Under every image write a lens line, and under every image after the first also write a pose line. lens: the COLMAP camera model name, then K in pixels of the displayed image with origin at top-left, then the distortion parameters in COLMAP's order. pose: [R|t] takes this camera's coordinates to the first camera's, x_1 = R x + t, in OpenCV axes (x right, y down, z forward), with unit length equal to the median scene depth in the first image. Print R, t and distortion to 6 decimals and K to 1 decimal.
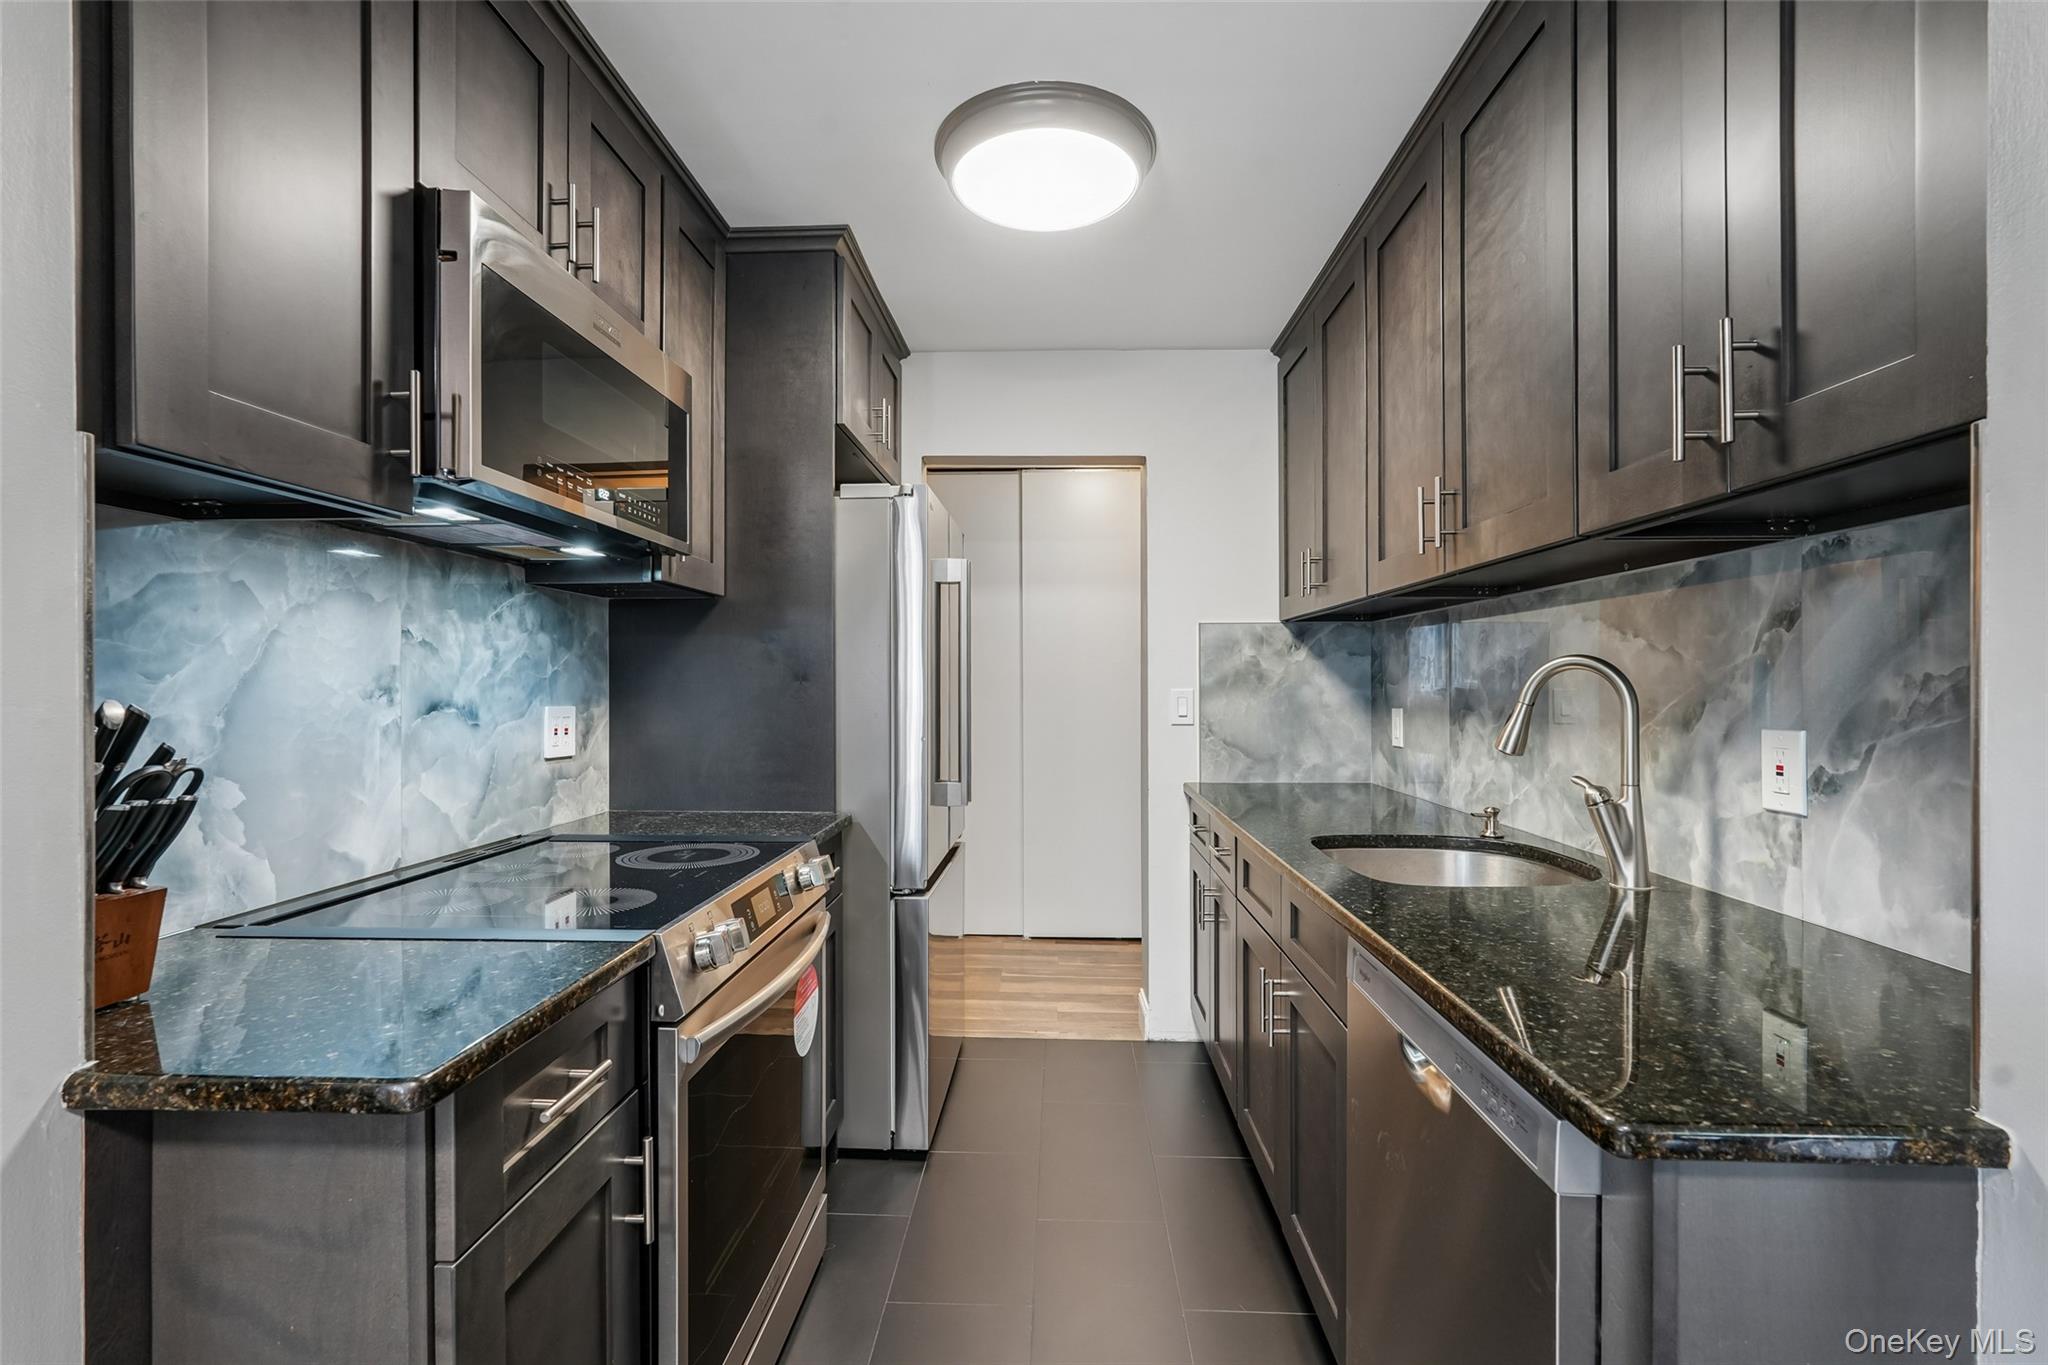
lens RADIAL K [[911.4, 0, 1026.6], [0, 911.4, 692.3], [0, 0, 1]] dist [-0.012324, 0.008838]
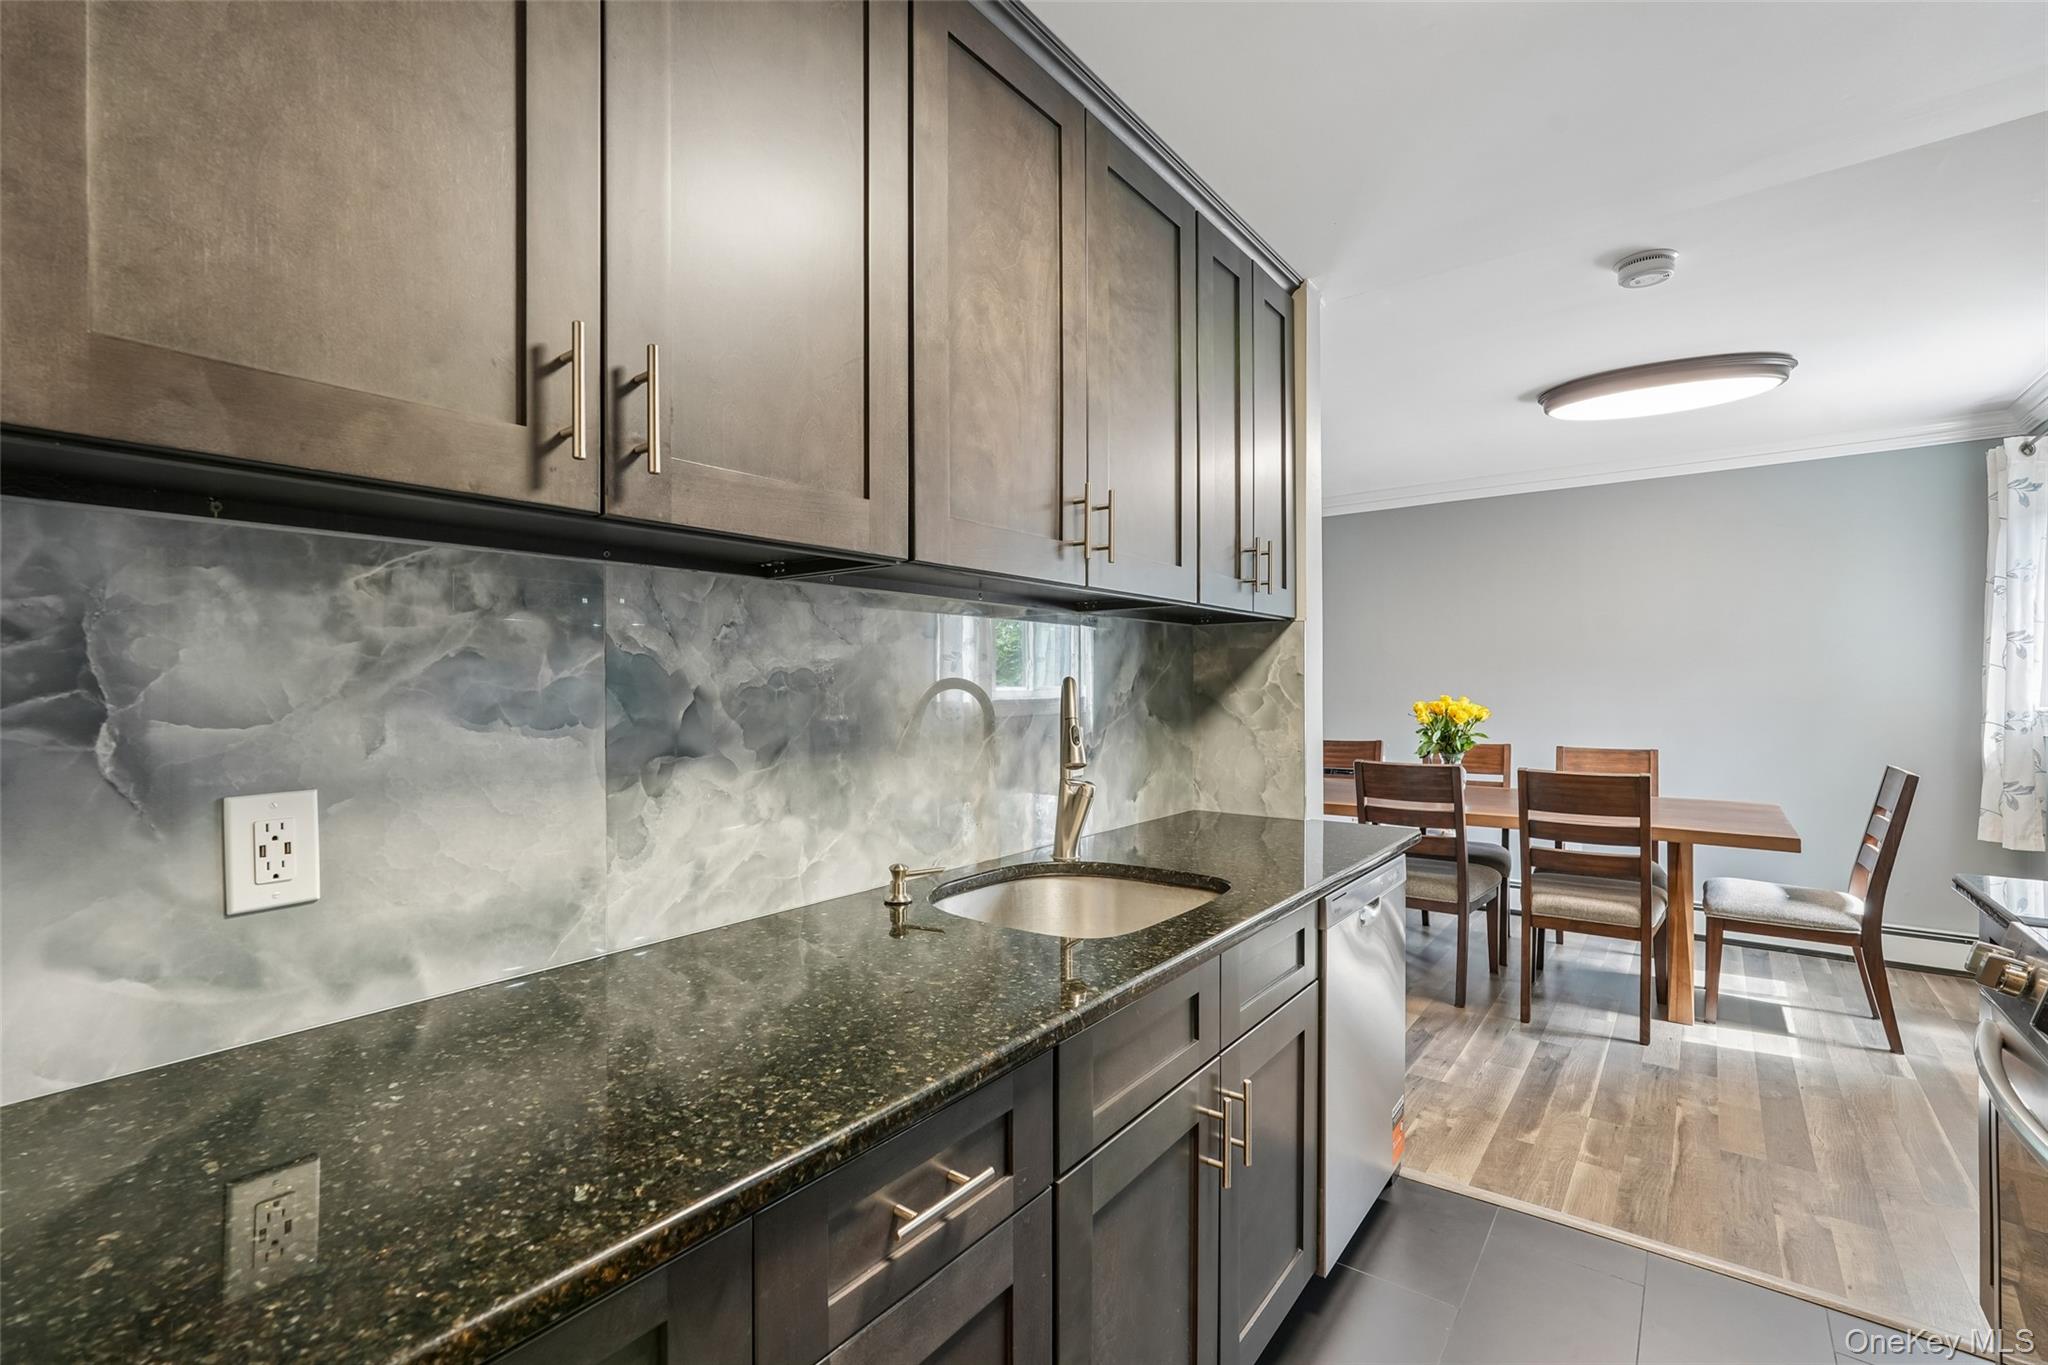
lens RADIAL K [[897.9, 0, 1024.0], [0, 897.9, 682.5], [0, 0, 1]] dist [-0.012469, 0.008275]
pose [[-0.820610, 0.003633, 0.571477, -0.018592], [0.009926, 0.999920, 0.007897, -0.041456], [-0.571402, 0.012153, -0.820580, 1.881964]]
